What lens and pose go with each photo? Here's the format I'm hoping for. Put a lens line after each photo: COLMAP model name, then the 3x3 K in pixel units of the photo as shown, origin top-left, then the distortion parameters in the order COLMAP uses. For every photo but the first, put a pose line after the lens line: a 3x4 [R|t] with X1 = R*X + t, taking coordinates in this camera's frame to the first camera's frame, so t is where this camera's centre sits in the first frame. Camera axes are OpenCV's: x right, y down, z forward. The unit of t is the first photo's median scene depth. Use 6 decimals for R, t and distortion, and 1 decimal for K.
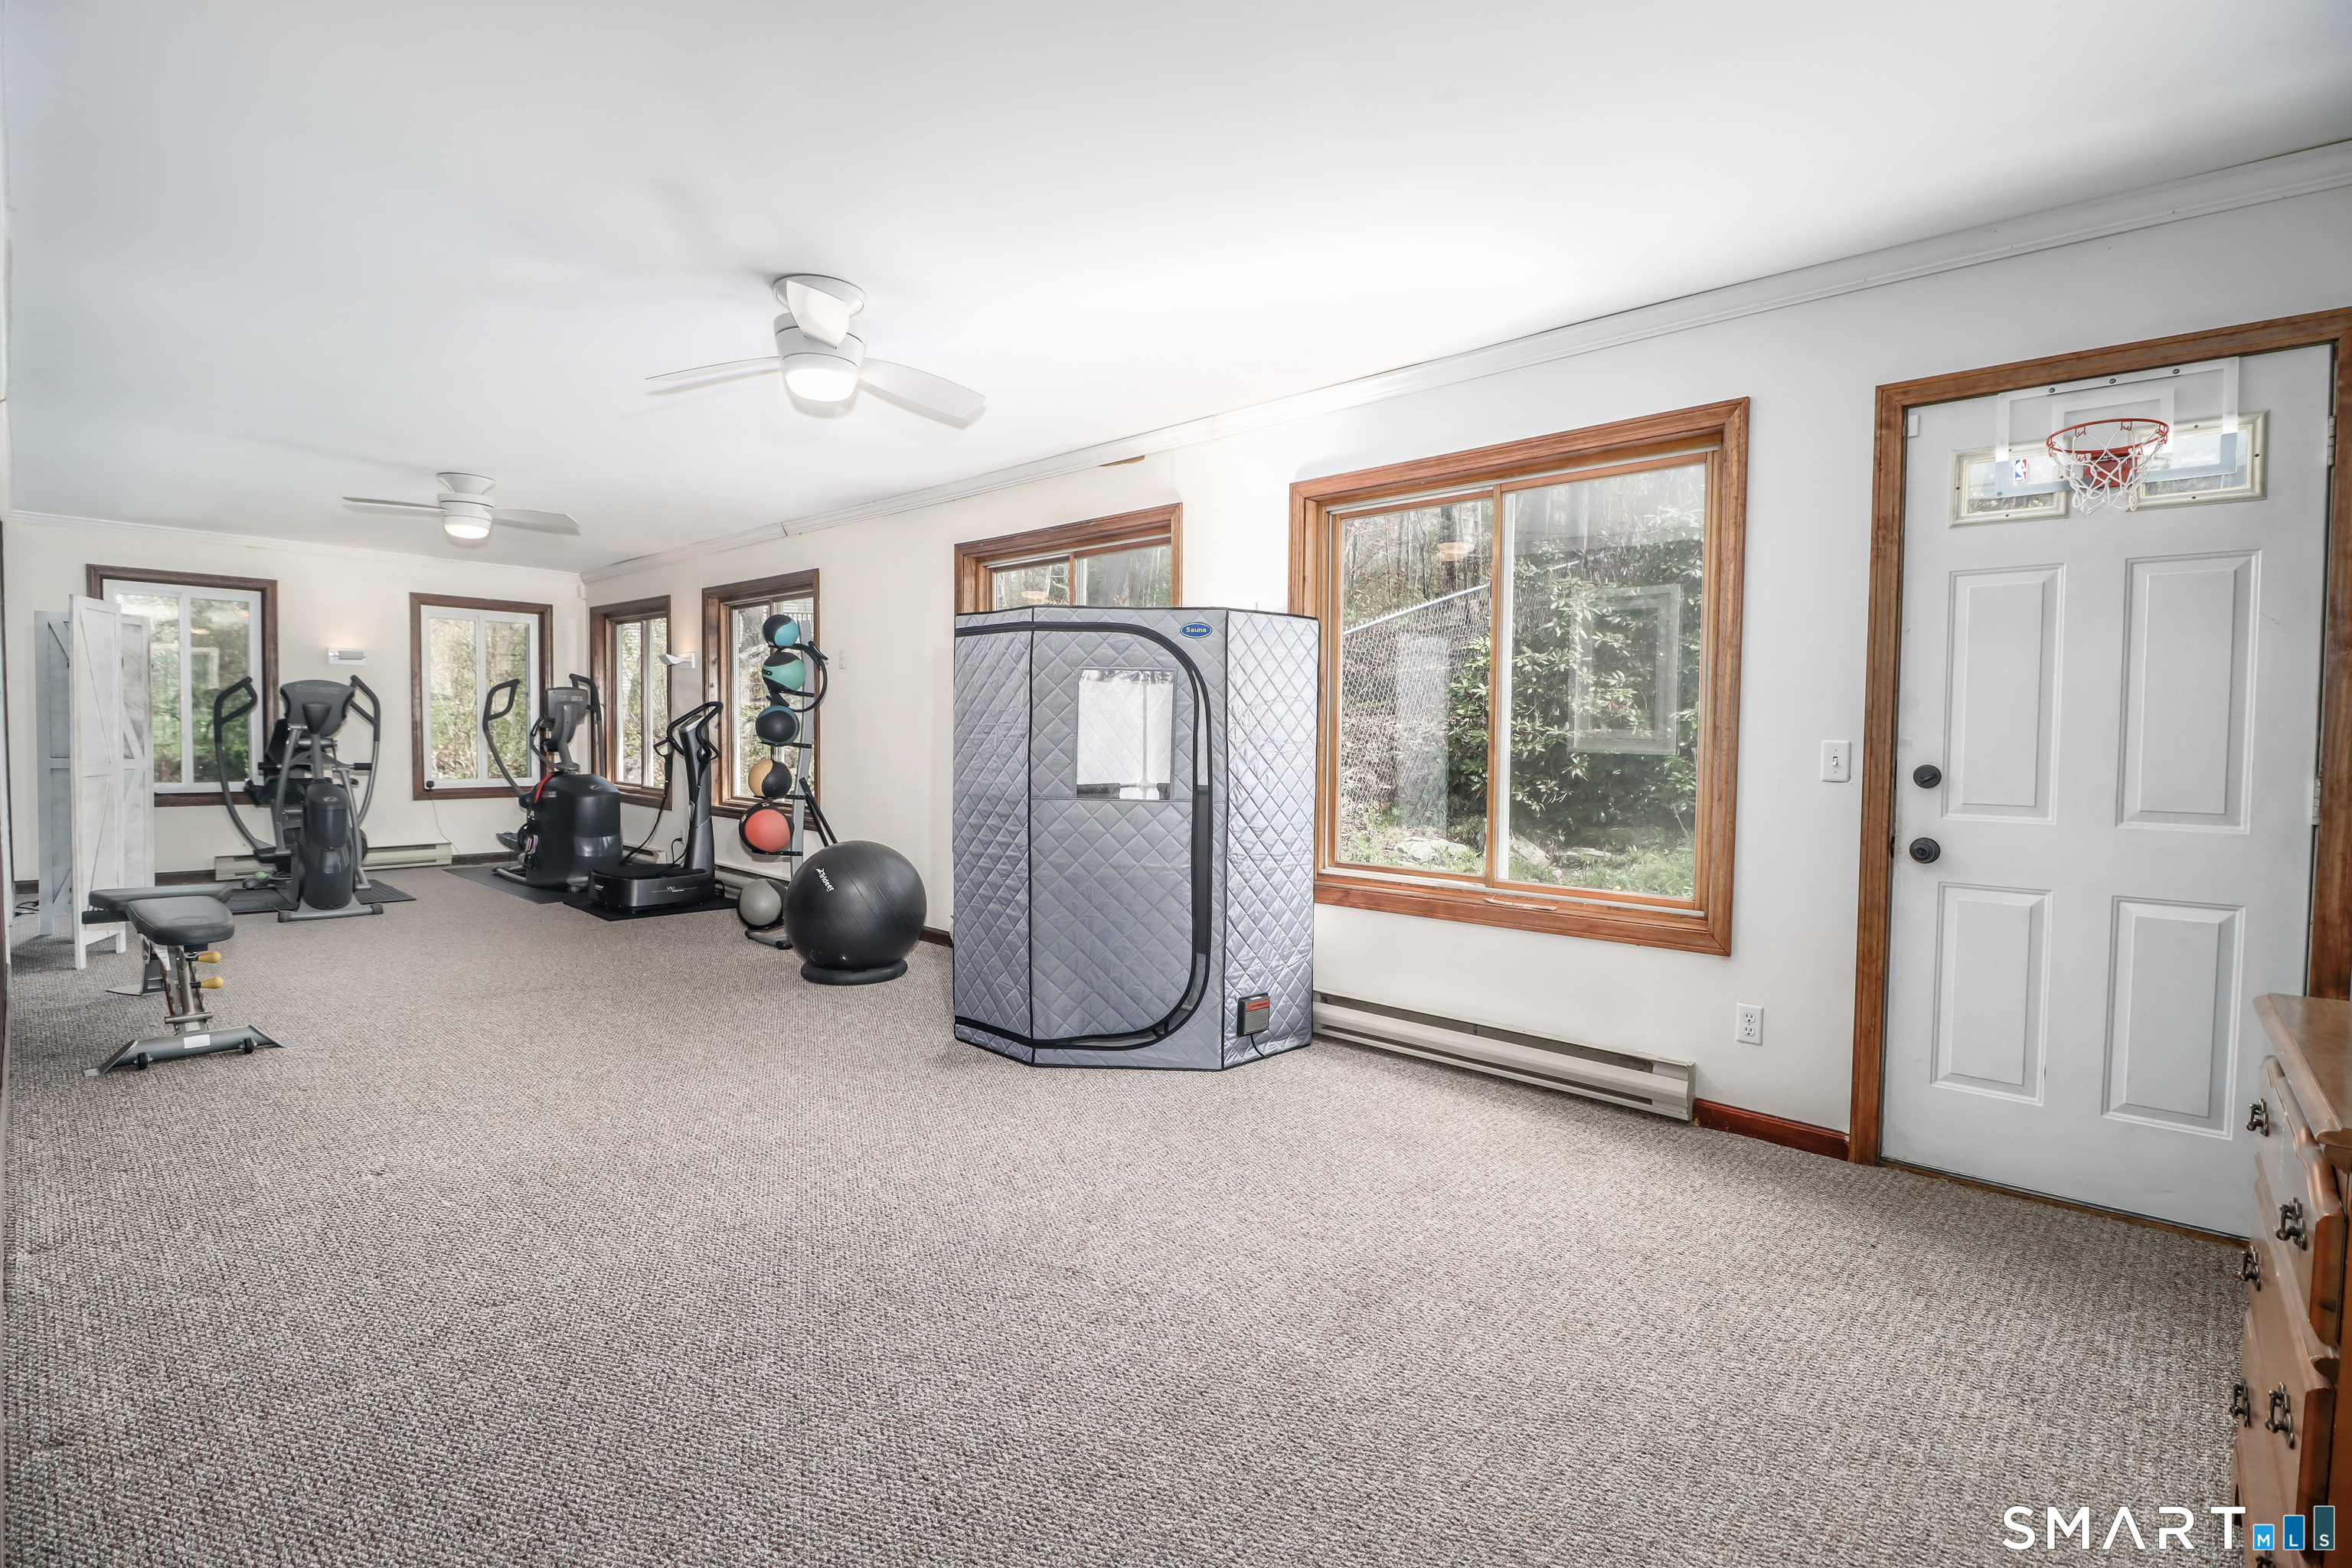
lens RADIAL K [[1077.1, 0, 1180.0], [0, 1077.1, 773.4], [0, 0, 1]] dist [-0.004646, -0.002035]
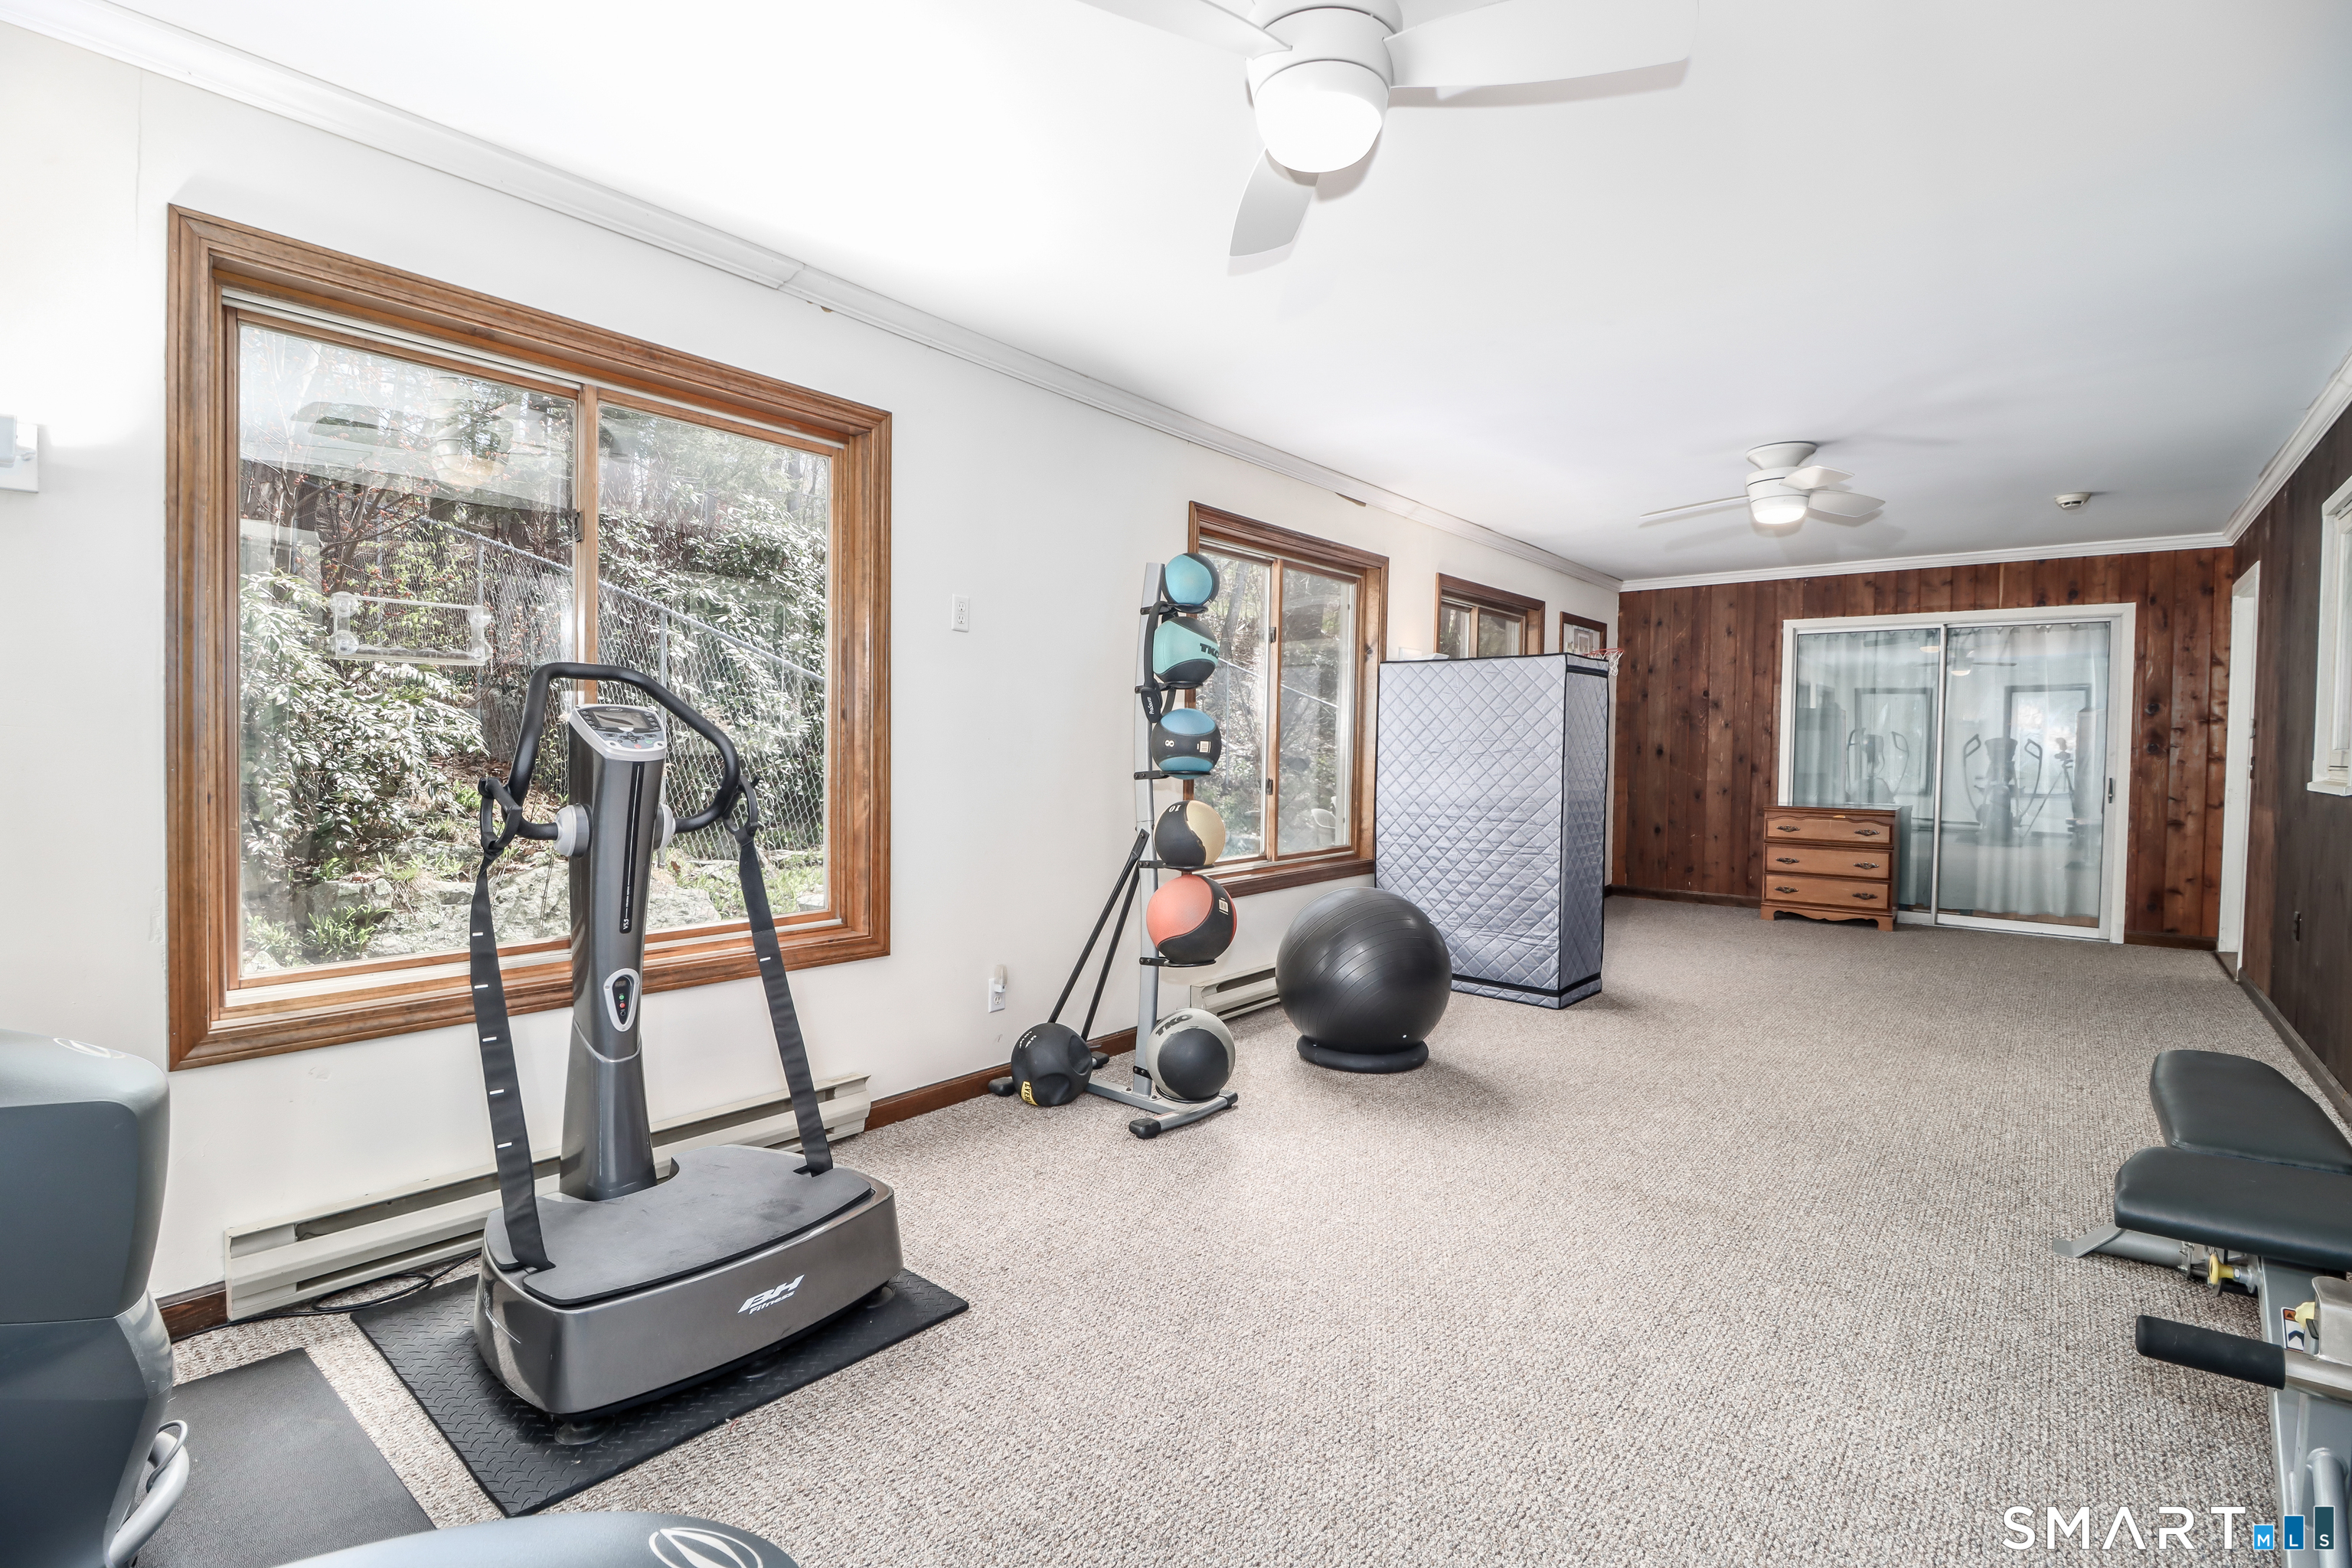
lens RADIAL K [[1077.1, 0, 1162.4], [0, 1077.1, 769.1], [0, 0, 1]] dist [-0.004646, -0.002035]
pose [[-0.032506, -0.031204, 0.998984, -0.436576], [0.018965, 0.999313, 0.031831, -0.029053], [-0.999292, 0.019981, -0.031891, 0.642236]]
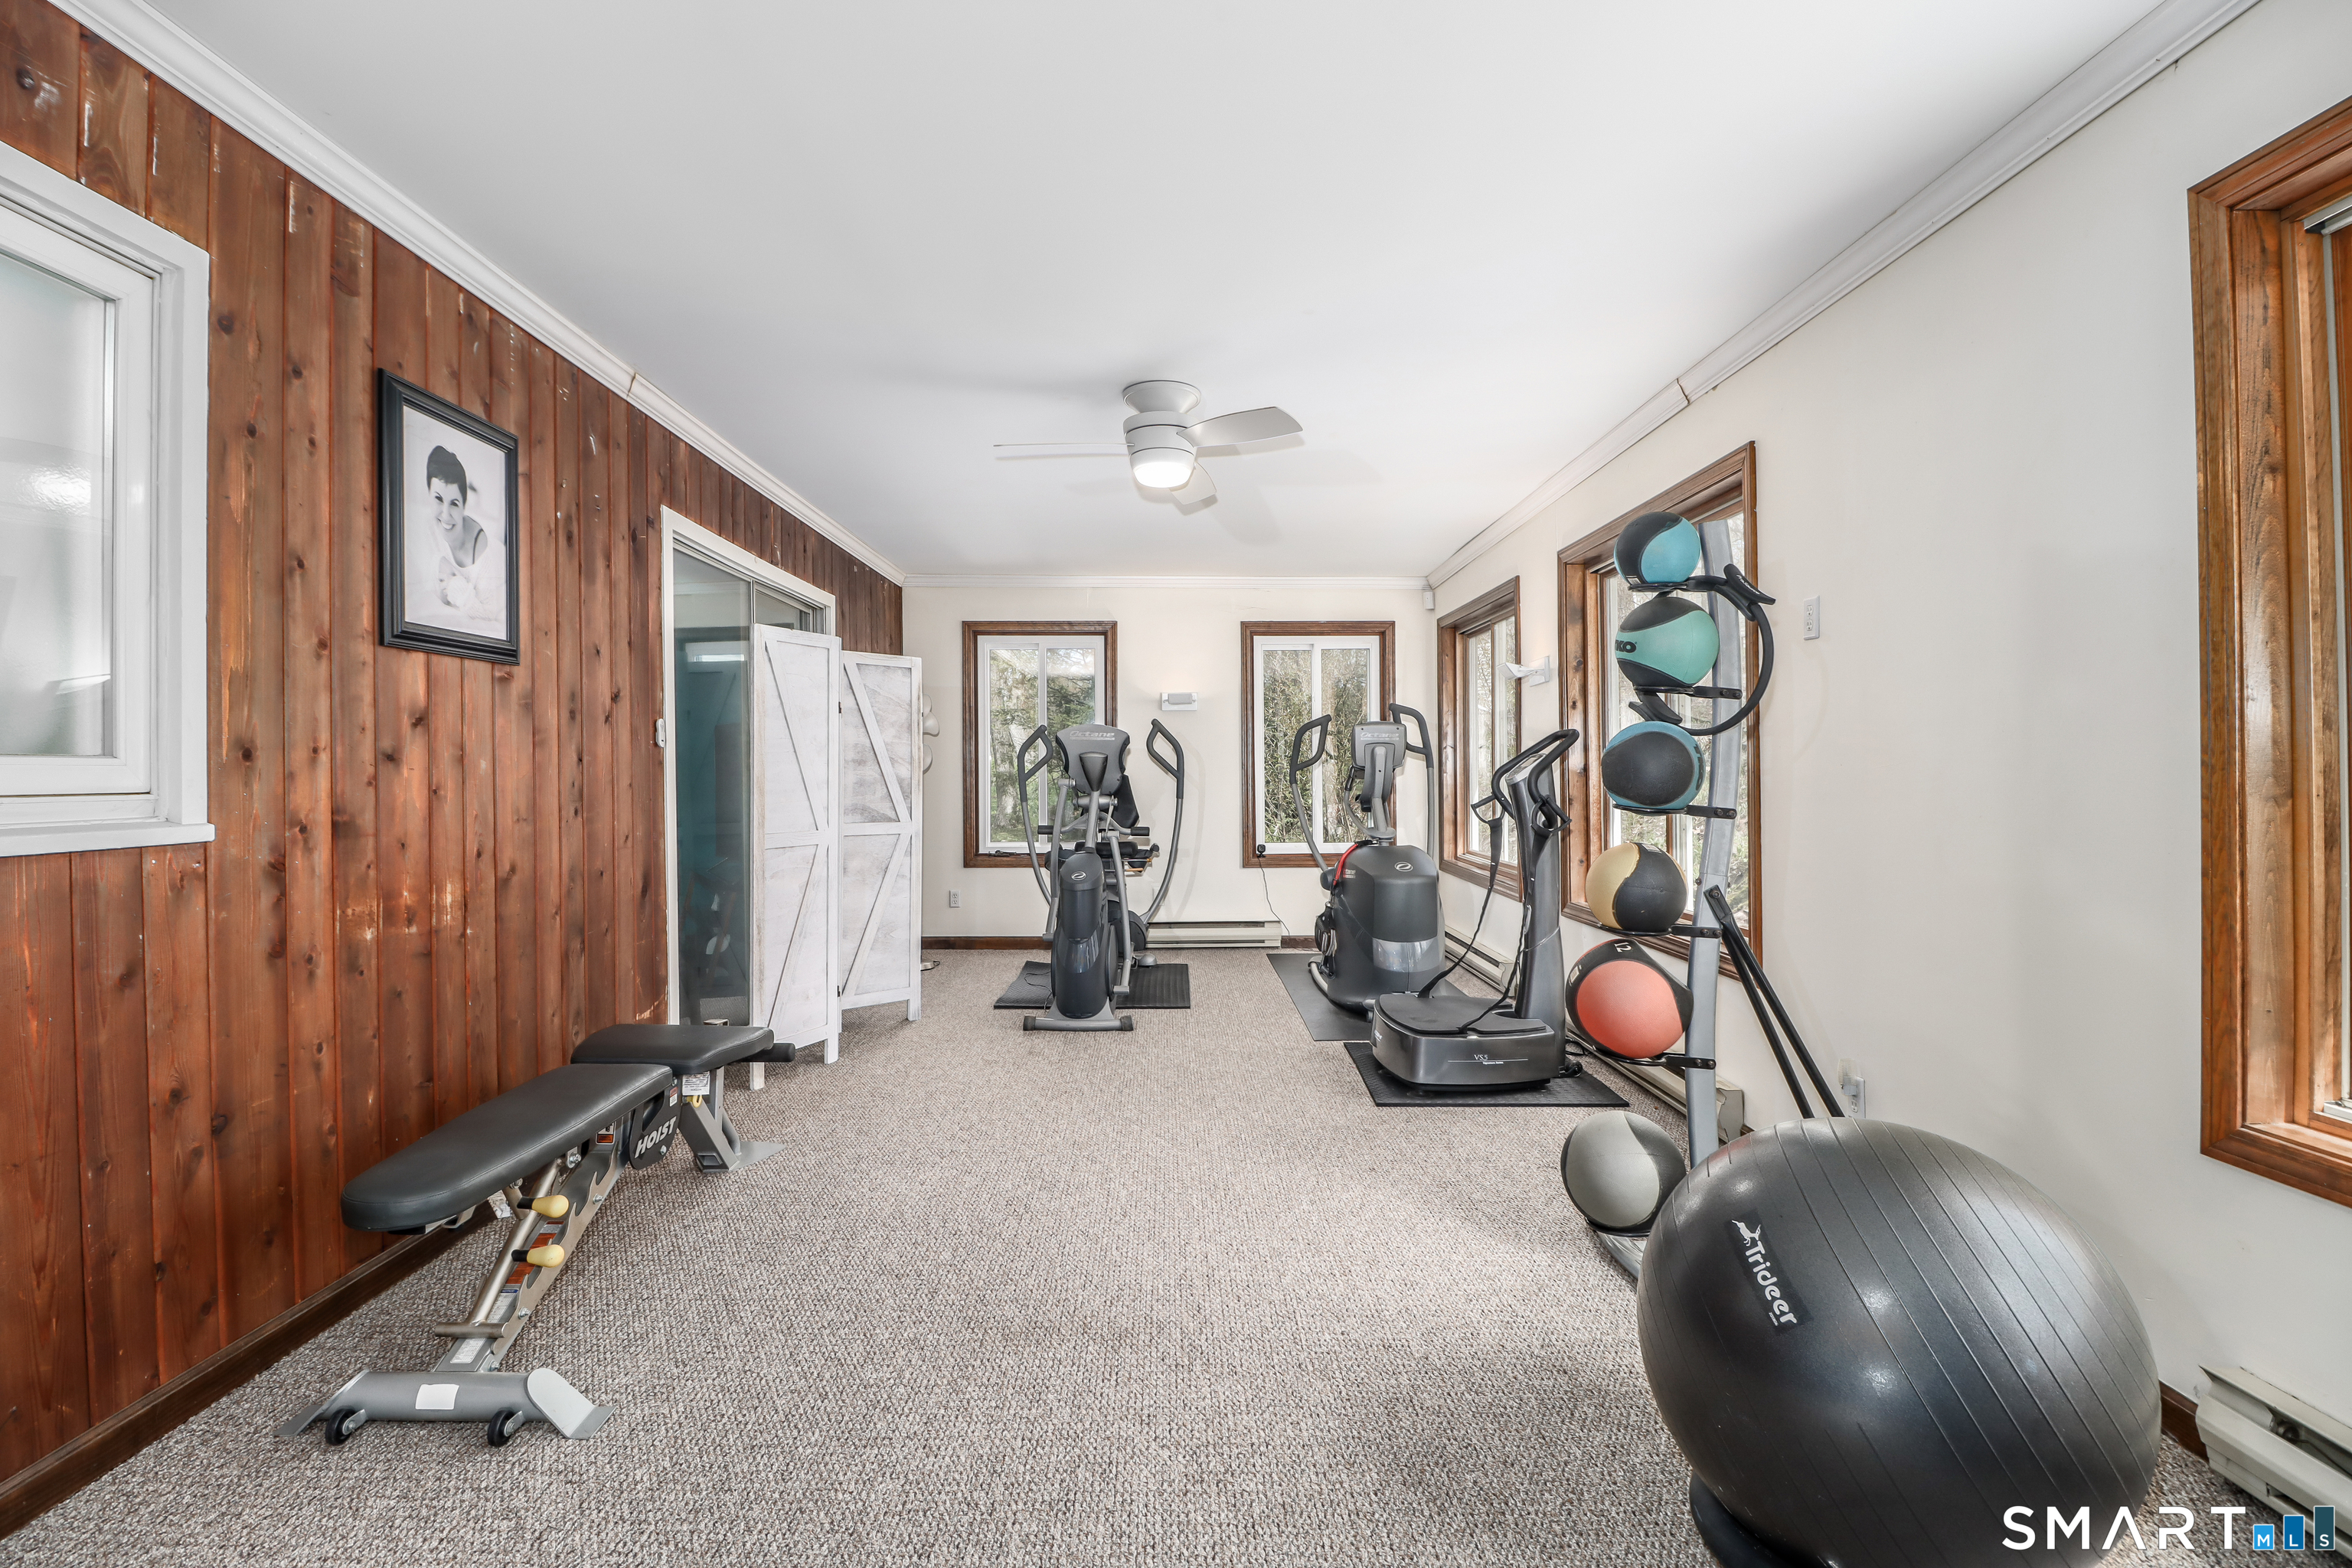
lens RADIAL K [[1077.1, 0, 1174.2], [0, 1077.1, 781.4], [0, 0, 1]] dist [-0.004646, -0.002035]
pose [[0.674876, -0.012581, -0.737824, -0.152971], [-0.015152, 0.999408, -0.030901, -0.018420], [0.737776, 0.032034, 0.674286, 0.470422]]
